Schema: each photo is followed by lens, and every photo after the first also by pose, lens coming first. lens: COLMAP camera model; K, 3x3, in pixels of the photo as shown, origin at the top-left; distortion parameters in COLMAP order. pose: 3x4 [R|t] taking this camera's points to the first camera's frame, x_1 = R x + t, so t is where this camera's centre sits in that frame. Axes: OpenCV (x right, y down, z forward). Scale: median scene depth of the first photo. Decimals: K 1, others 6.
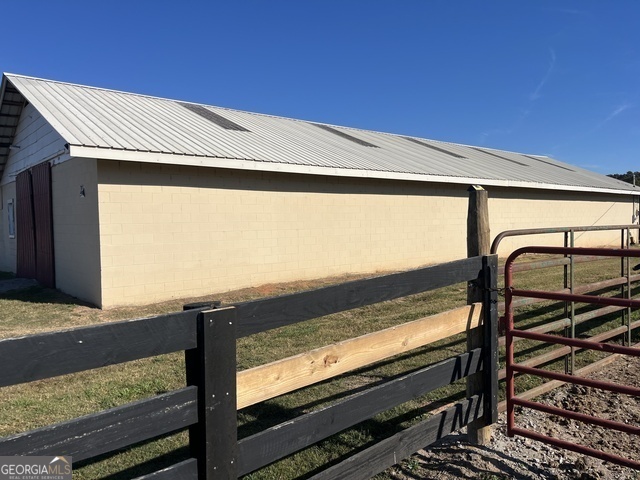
lens RADIAL K [[483.2, 0, 320.0], [0, 483.2, 240.0], [0, 0, 1]] dist [0.108071, -0.140597]
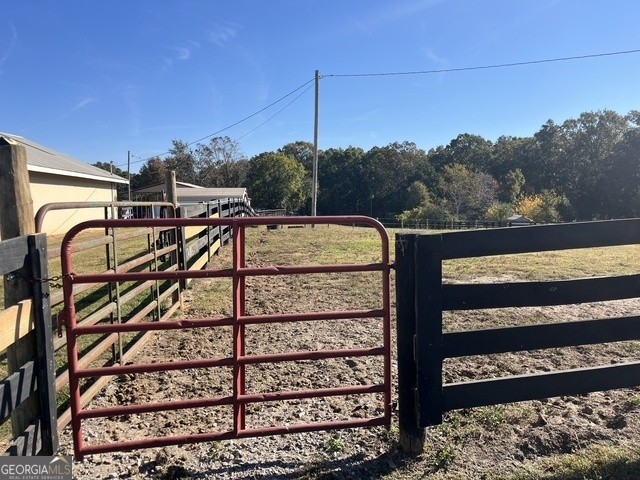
lens RADIAL K [[483.2, 0, 320.0], [0, 483.2, 240.0], [0, 0, 1]] dist [0.108071, -0.140597]
pose [[0.558507, -0.058796, 0.827413, -0.032321], [0.036786, 0.998259, 0.046106, 0.020760], [-0.828684, 0.004687, 0.559698, 0.221775]]
